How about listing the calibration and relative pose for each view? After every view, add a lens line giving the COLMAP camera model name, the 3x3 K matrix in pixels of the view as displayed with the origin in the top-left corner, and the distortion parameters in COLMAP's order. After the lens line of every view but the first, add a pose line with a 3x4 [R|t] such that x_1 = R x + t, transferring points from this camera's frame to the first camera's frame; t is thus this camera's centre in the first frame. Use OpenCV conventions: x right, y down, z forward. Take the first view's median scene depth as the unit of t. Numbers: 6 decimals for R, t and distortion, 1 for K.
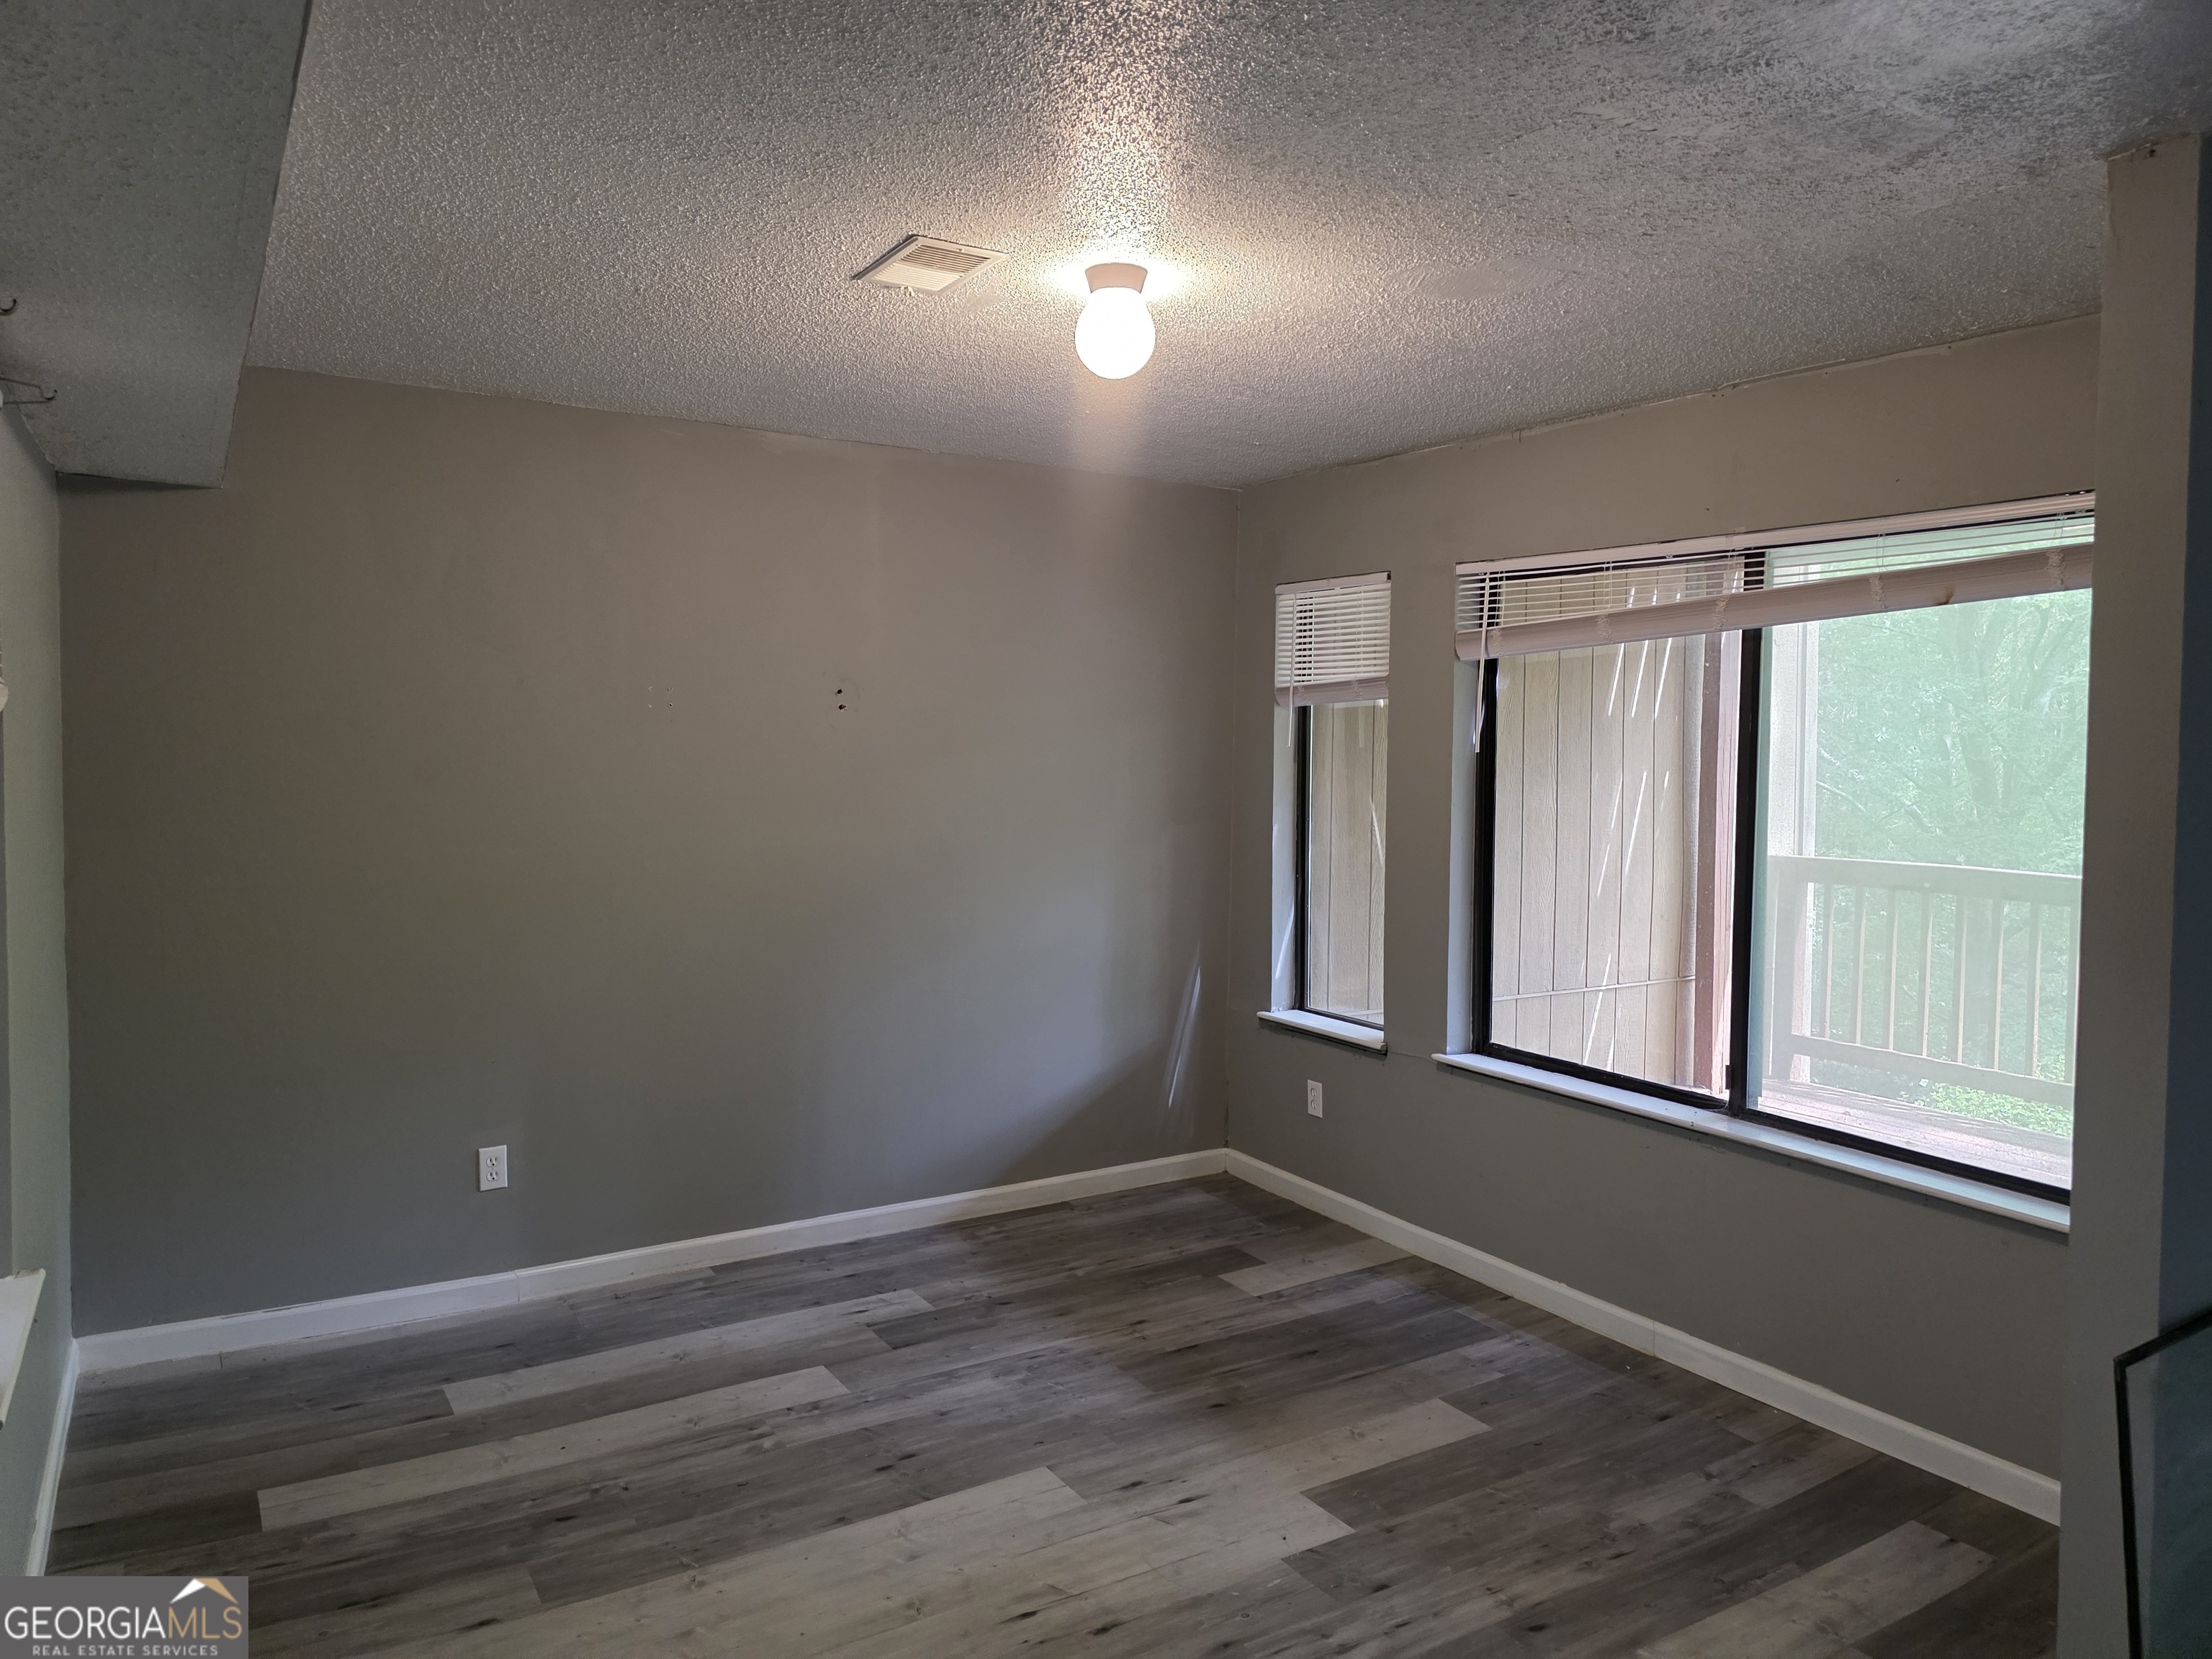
lens RADIAL K [[1488.6, 0, 1092.3], [0, 1488.6, 793.0], [0, 0, 1]] dist [0.045818, -0.041006]
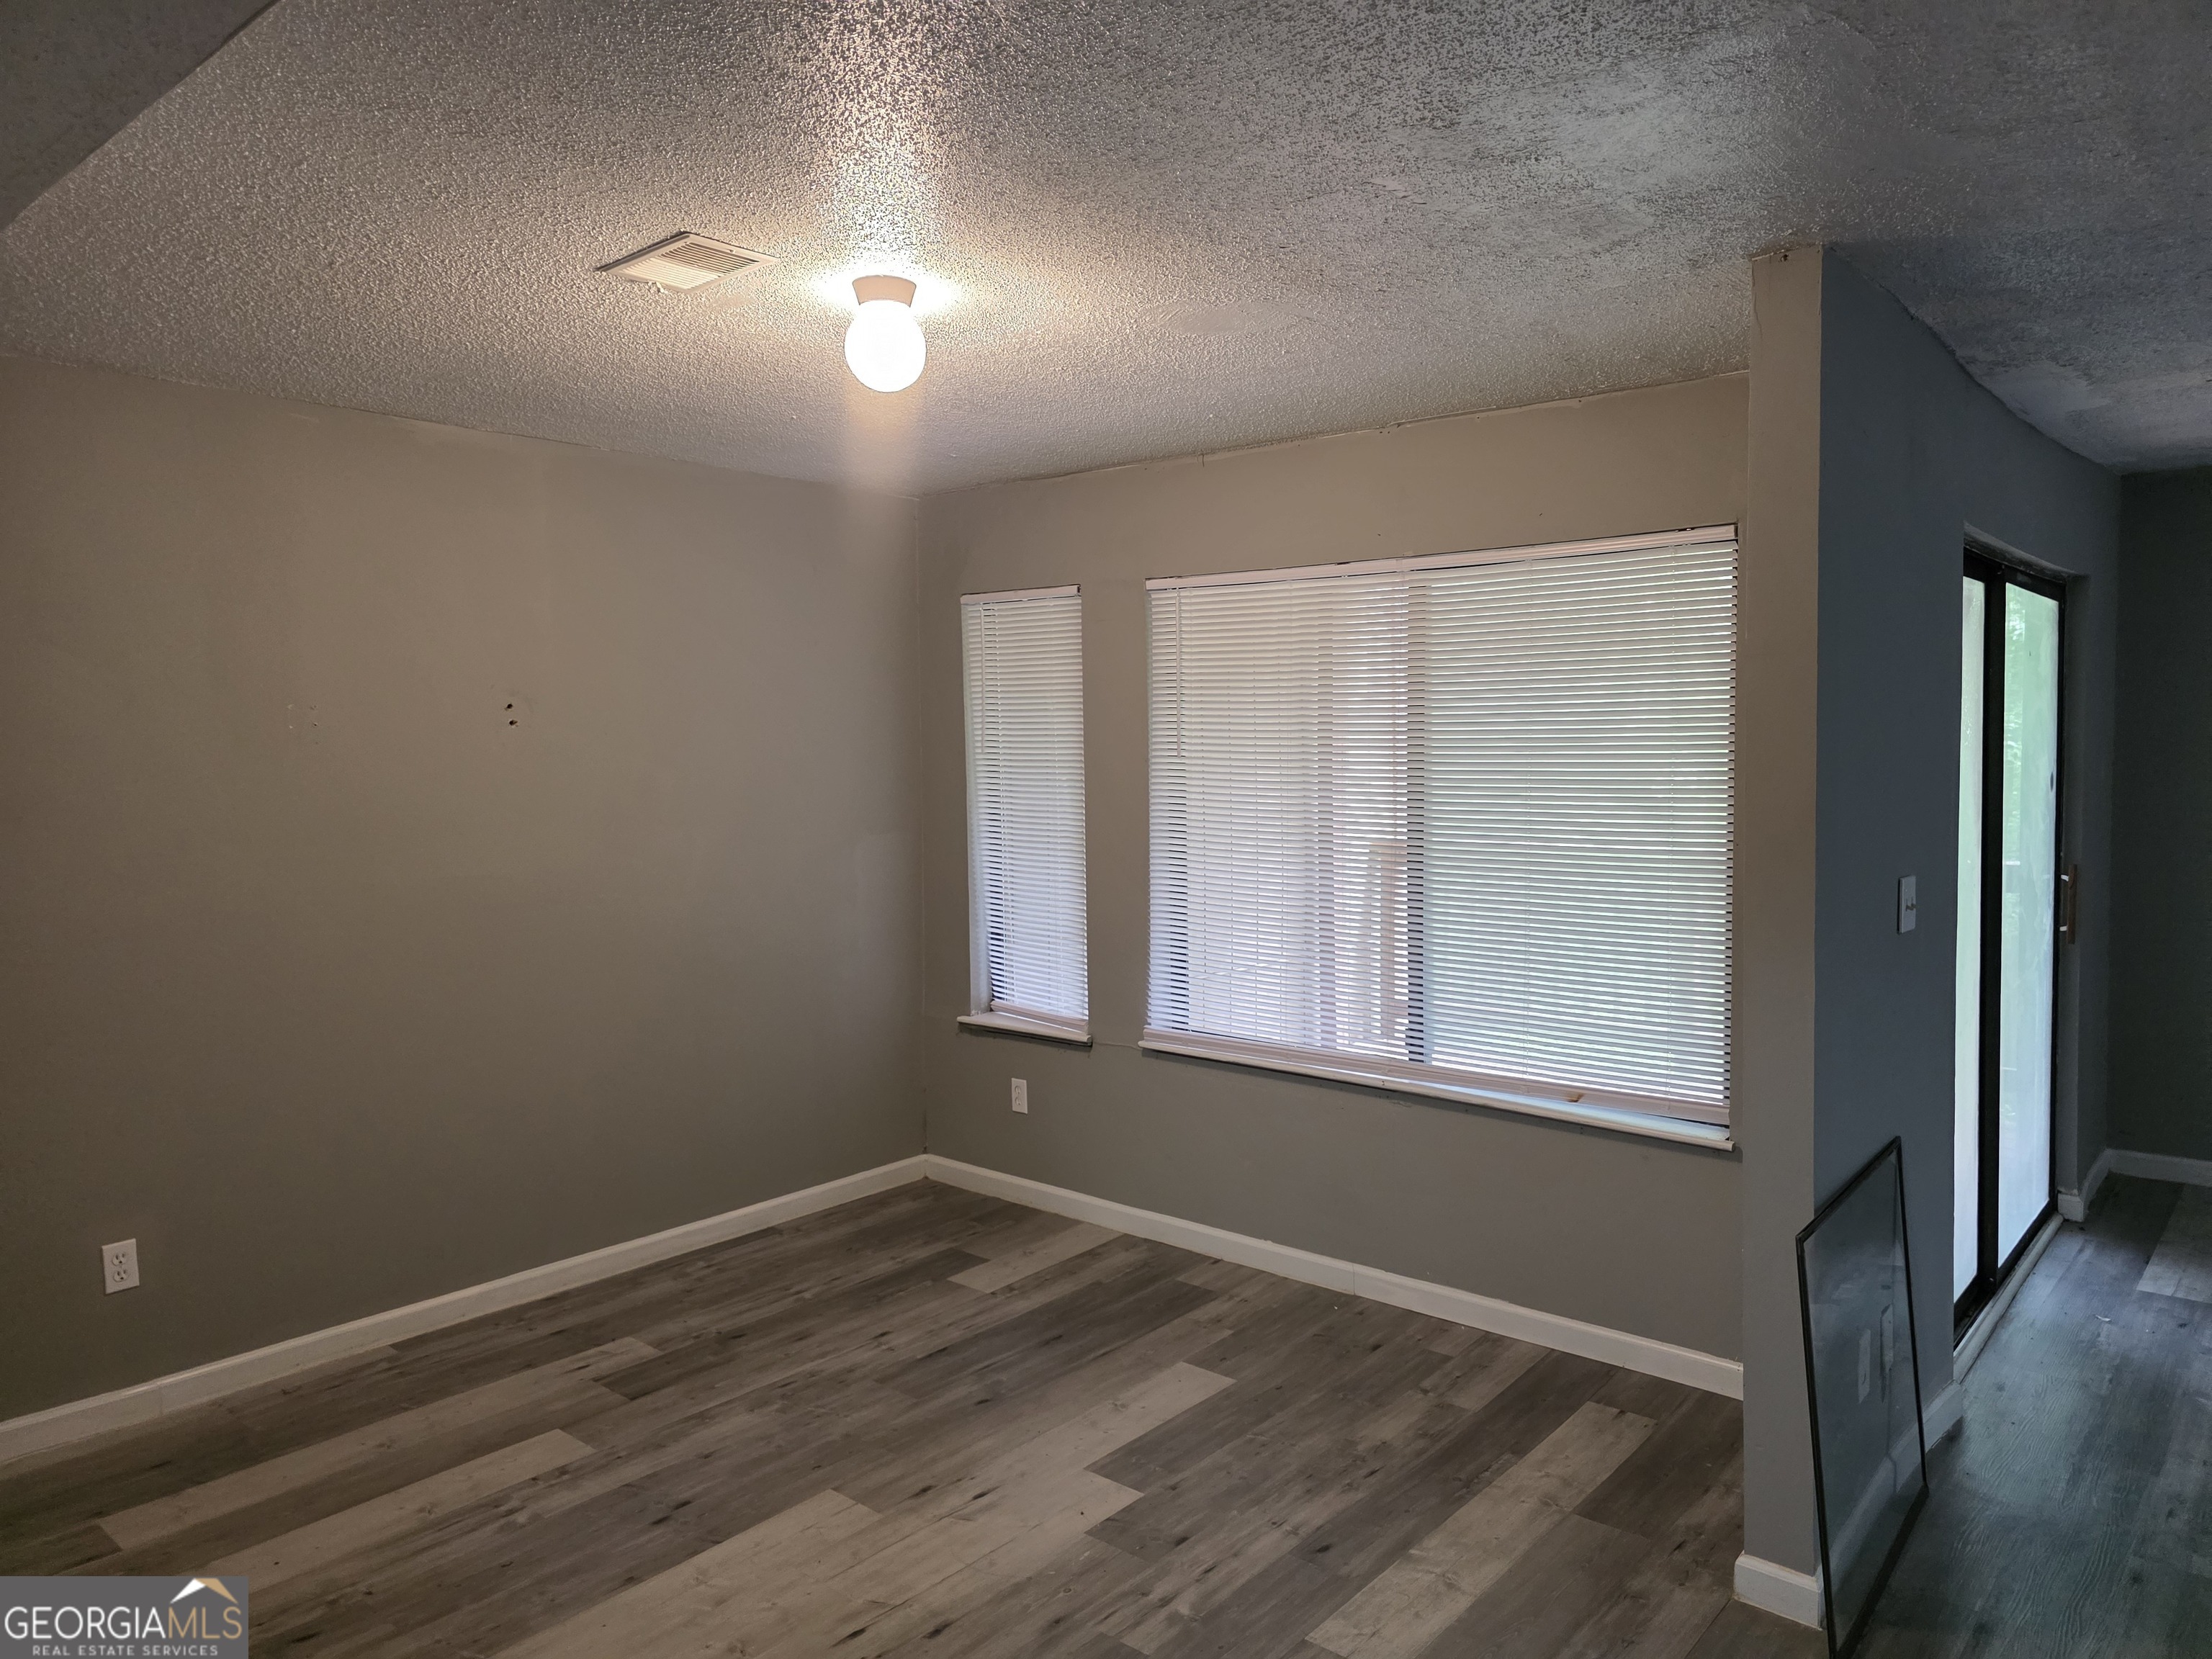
lens RADIAL K [[1488.6, 0, 1138.3], [0, 1488.6, 814.7], [0, 0, 1]] dist [0.045818, -0.041006]
pose [[0.950874, -0.036618, 0.307404, -0.139326], [0.032894, 0.999309, 0.017288, -0.007013], [-0.307825, -0.006327, 0.951422, -0.003942]]
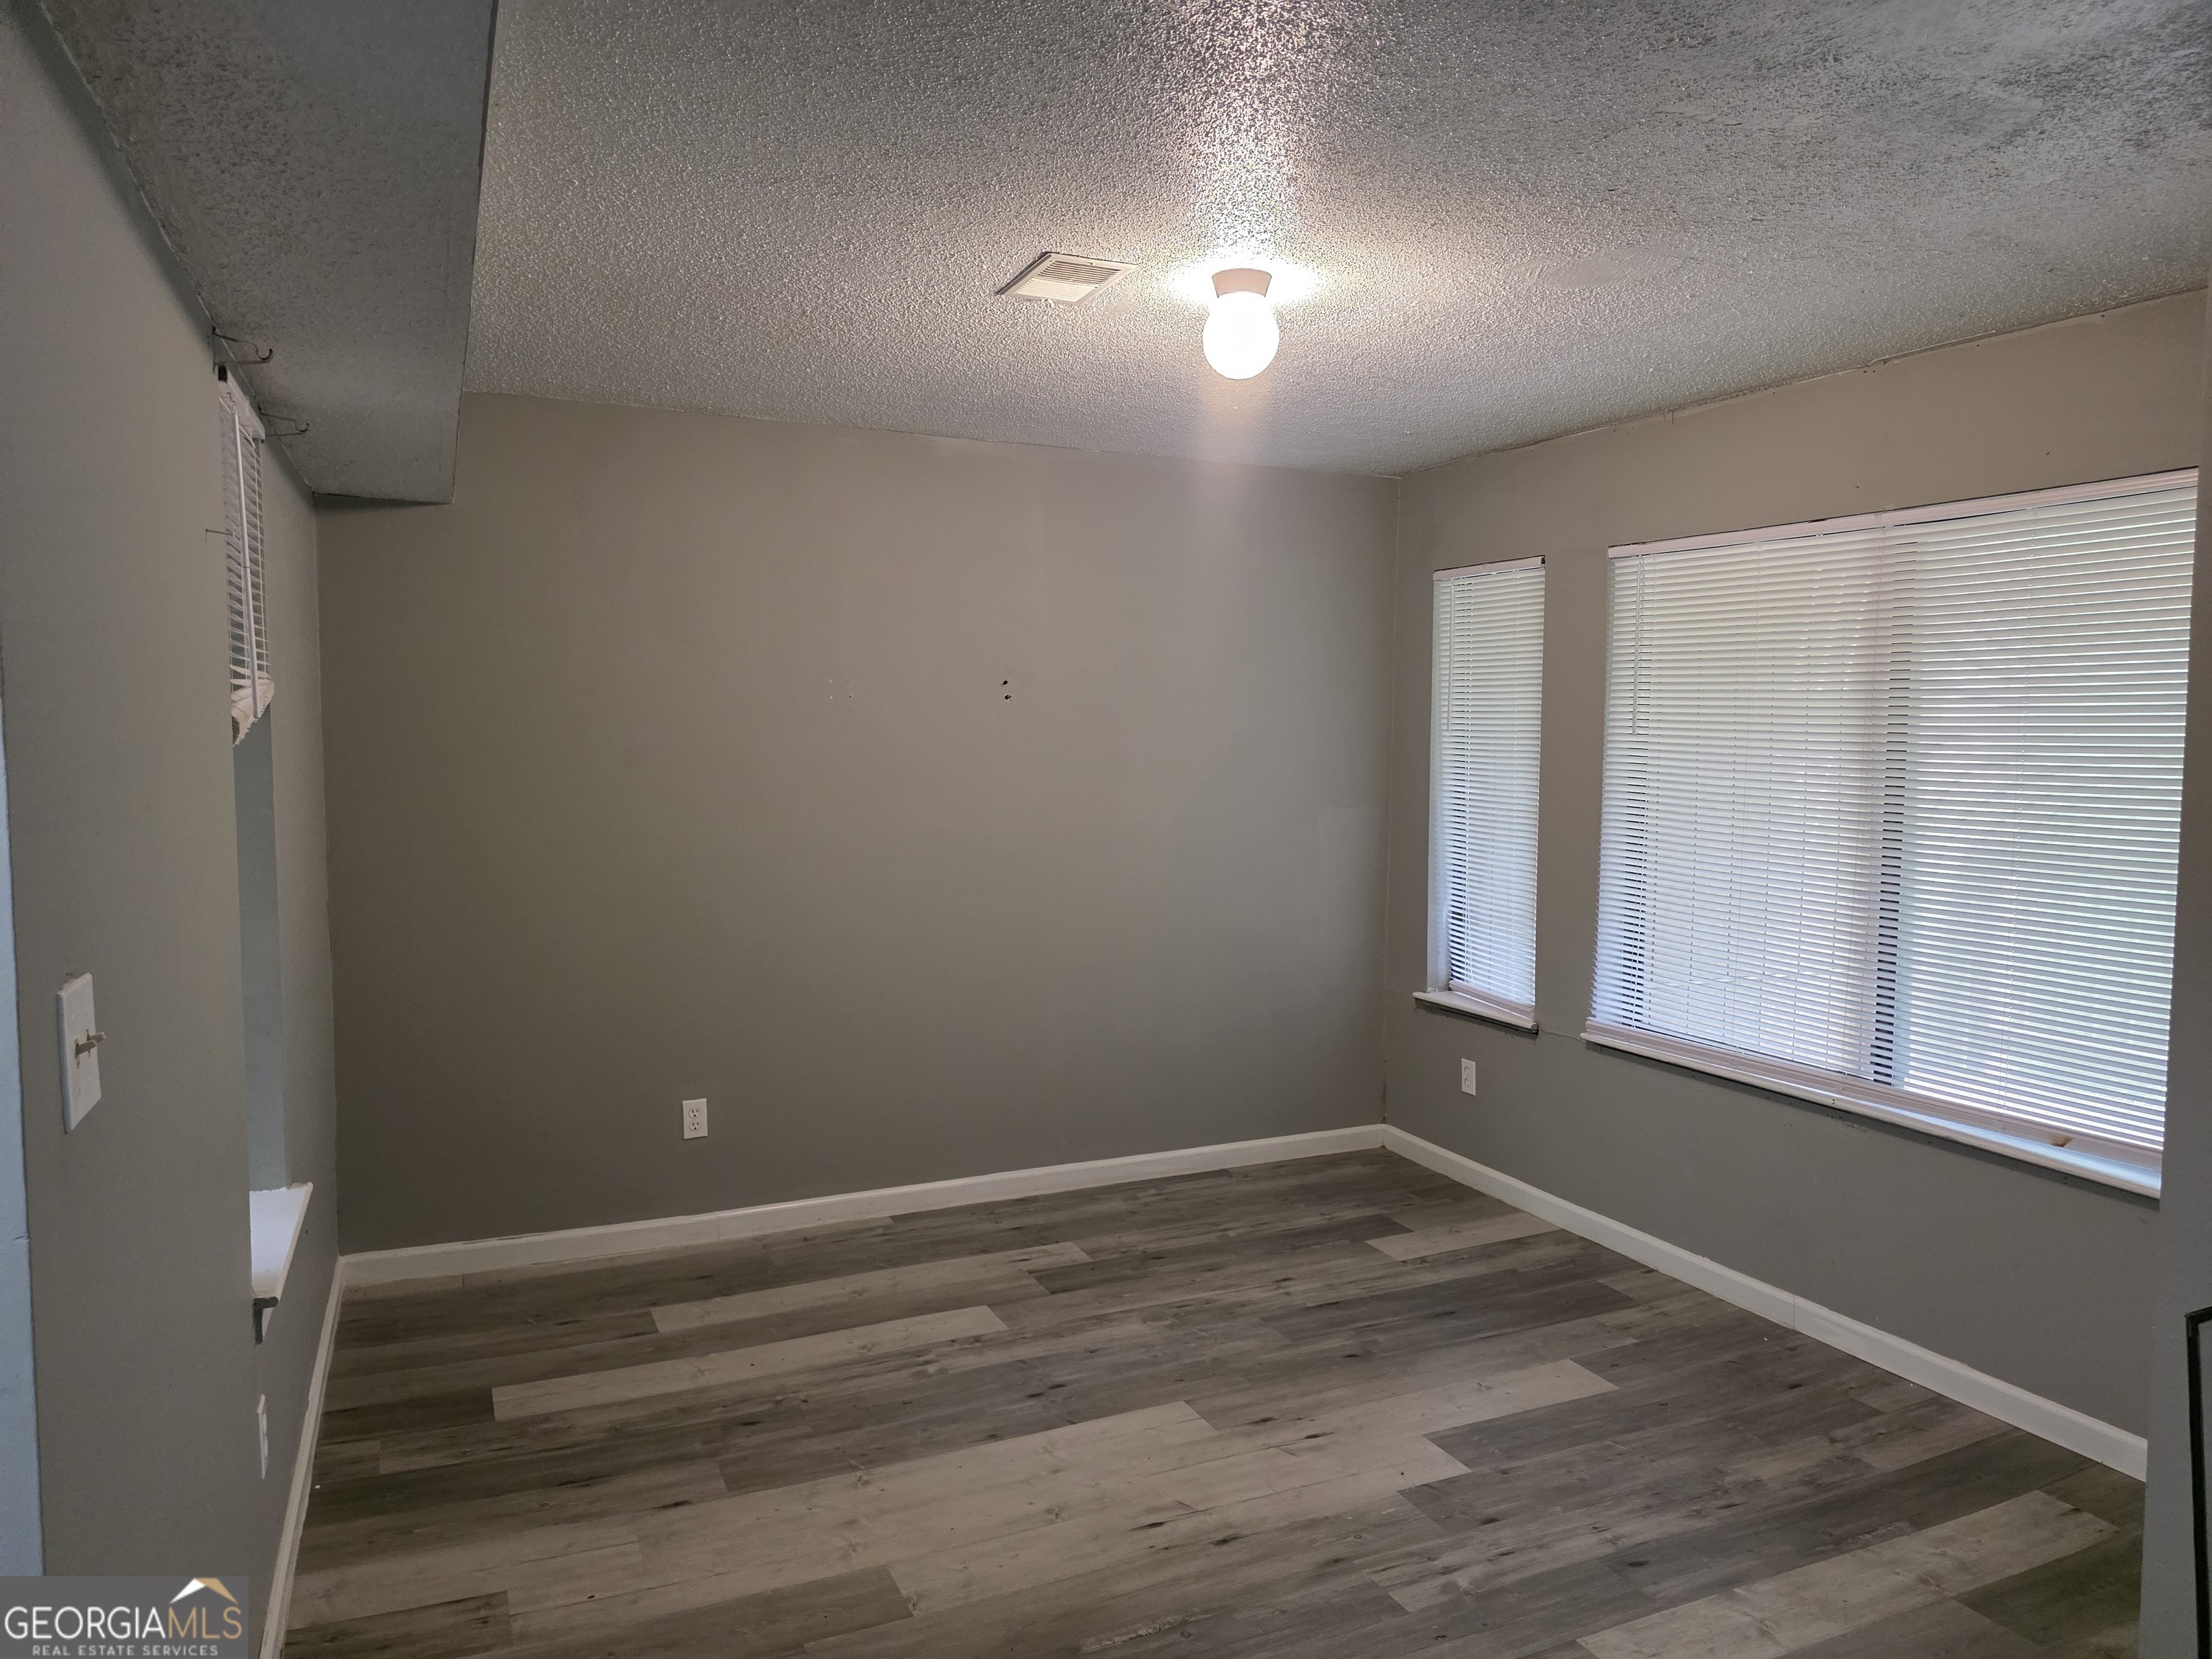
lens RADIAL K [[1488.6, 0, 1117.3], [0, 1488.6, 828.1], [0, 0, 1]] dist [0.045818, -0.041006]
pose [[0.993120, 0.000788, -0.117099, 0.051690], [0.002579, 0.999588, 0.028599, 0.008605], [0.117073, -0.028704, 0.992708, -0.065201]]
